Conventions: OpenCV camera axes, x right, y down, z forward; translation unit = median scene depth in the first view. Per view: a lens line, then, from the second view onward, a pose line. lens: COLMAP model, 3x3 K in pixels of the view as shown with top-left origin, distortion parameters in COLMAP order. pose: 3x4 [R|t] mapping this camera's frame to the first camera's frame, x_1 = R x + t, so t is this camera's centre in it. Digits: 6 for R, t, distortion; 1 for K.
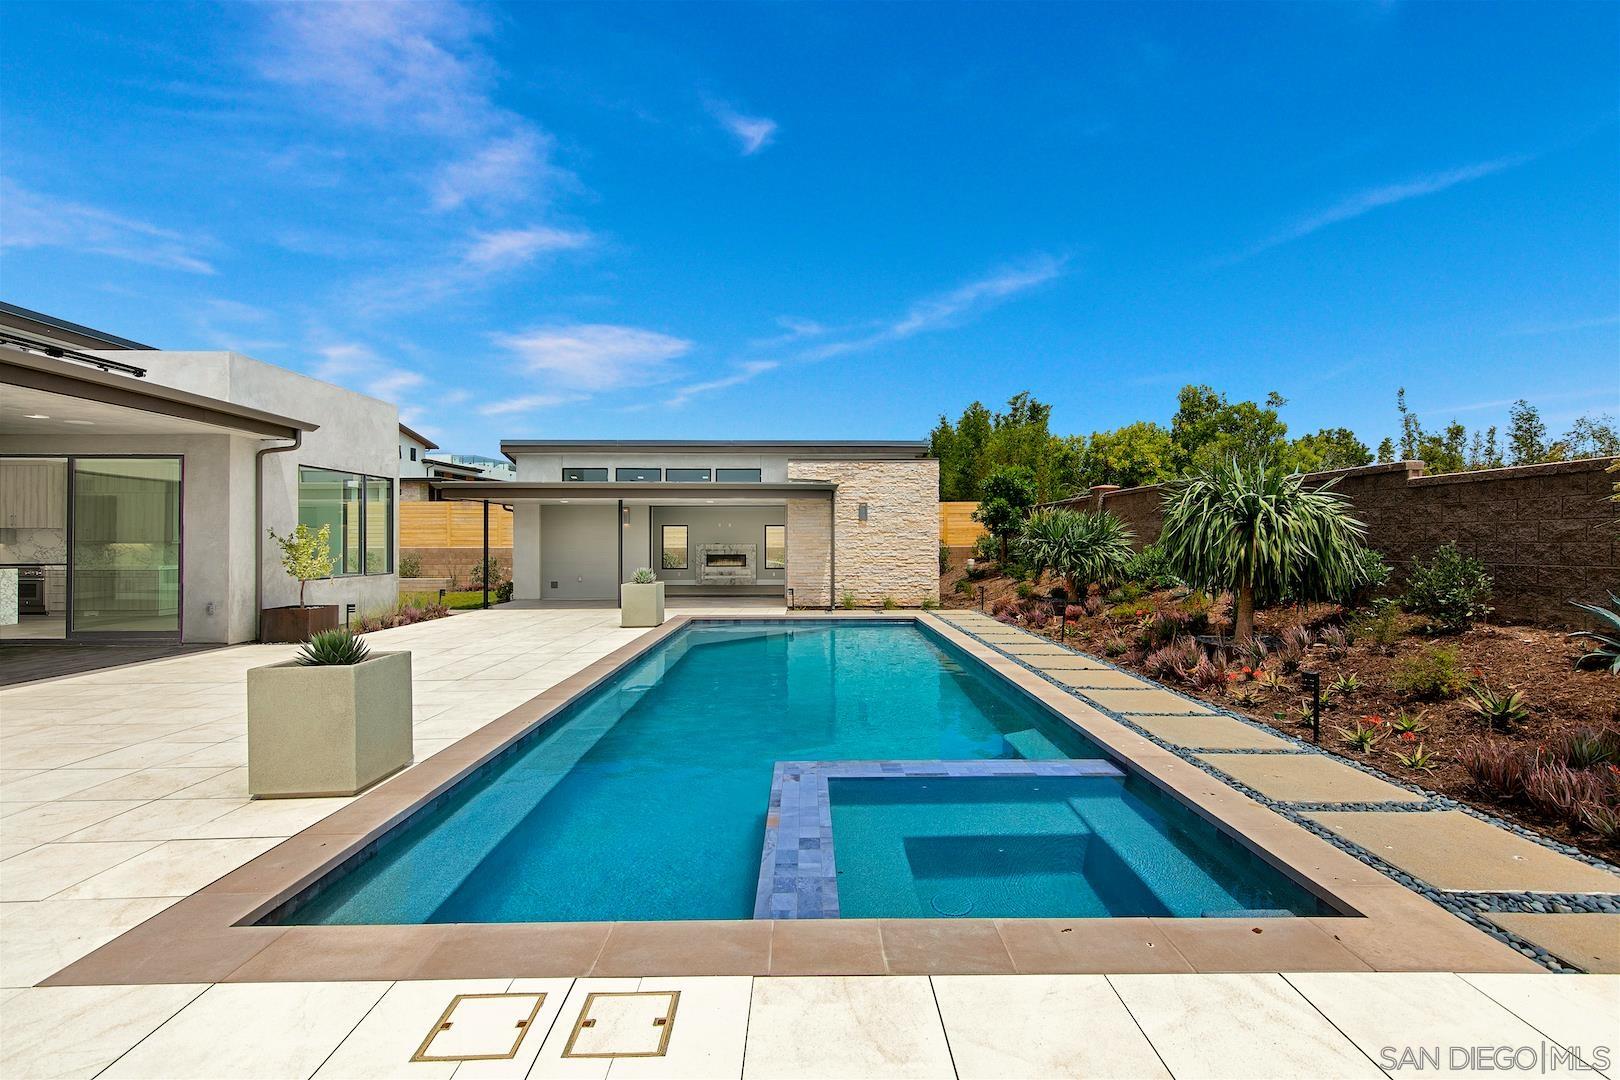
lens RADIAL K [[698.5, 0, 810.0], [0, 698.5, 540.0], [0, 0, 1]] dist [0.001313, -0.000422]
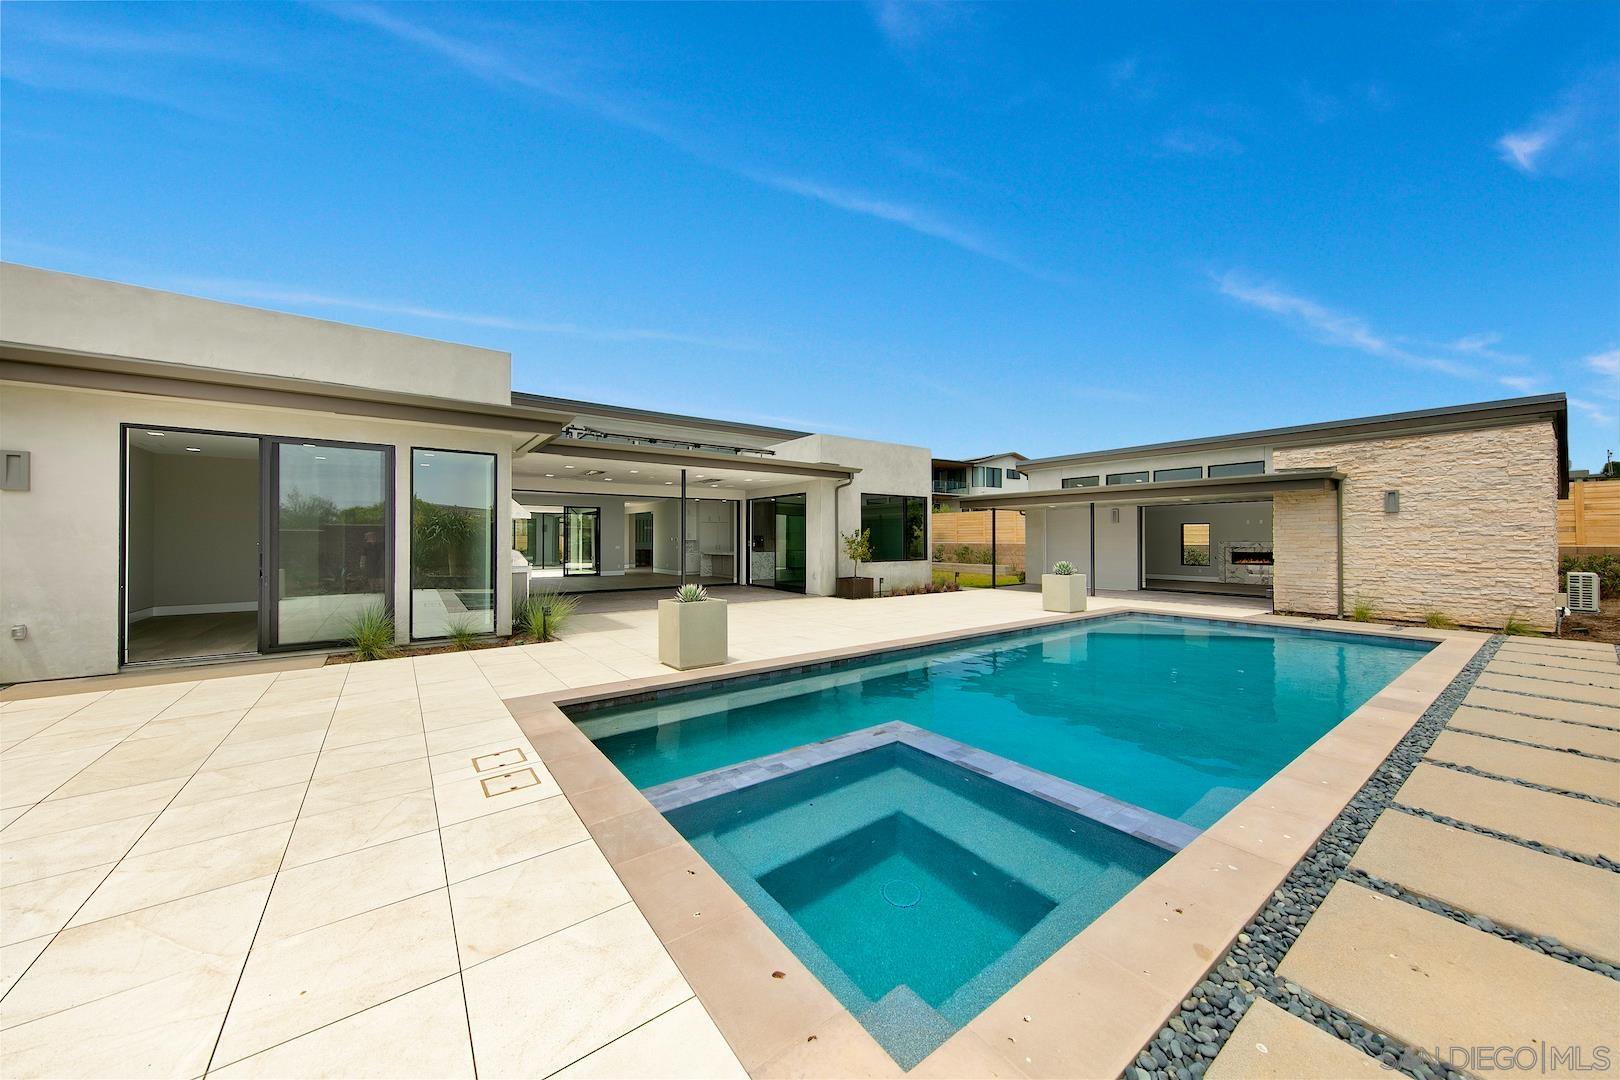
lens RADIAL K [[545.7, 0, 810.0], [0, 545.7, 540.0], [0, 0, 1]] dist [0.000366, -0.000062]
pose [[0.596756, 0.000662, -0.802423, 0.232671], [0.002809, 0.999992, 0.002914, 0.000065], [0.802418, -0.003993, 0.596749, 0.117159]]
